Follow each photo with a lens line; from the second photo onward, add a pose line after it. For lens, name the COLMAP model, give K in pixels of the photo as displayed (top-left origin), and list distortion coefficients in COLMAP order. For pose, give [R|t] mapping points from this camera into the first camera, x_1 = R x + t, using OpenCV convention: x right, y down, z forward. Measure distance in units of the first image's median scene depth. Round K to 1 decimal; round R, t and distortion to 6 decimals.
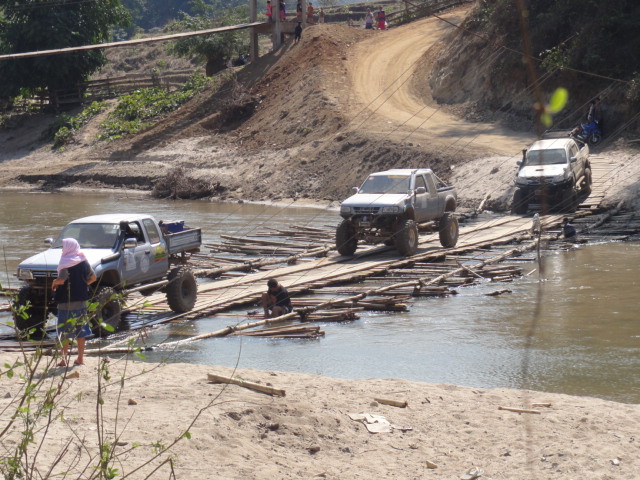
lens RADIAL K [[1853.9, 0, 320.0], [0, 1853.9, 240.1], [0, 0, 1]] dist [-0.081974, 0.000000]
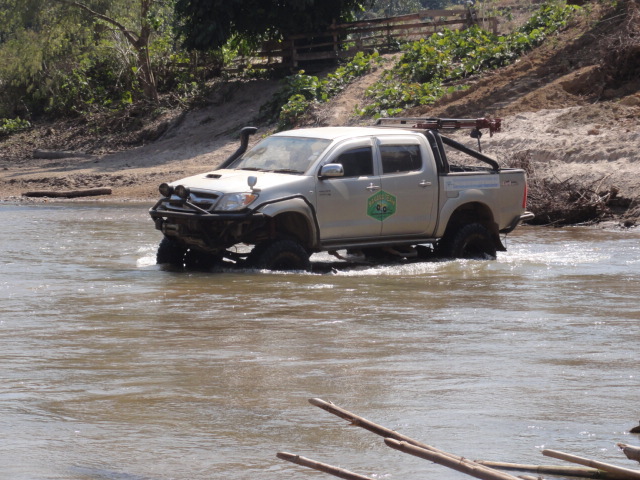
lens RADIAL K [[2304.1, 0, 321.6], [0, 2304.1, 243.2], [0, 0, 1]] dist [1.153821, 0.000000]
pose [[0.988414, 0.016365, -0.150895, -0.031648], [-0.020040, 0.999538, -0.022869, -0.003476], [0.150451, 0.025628, 0.988285, 0.357169]]
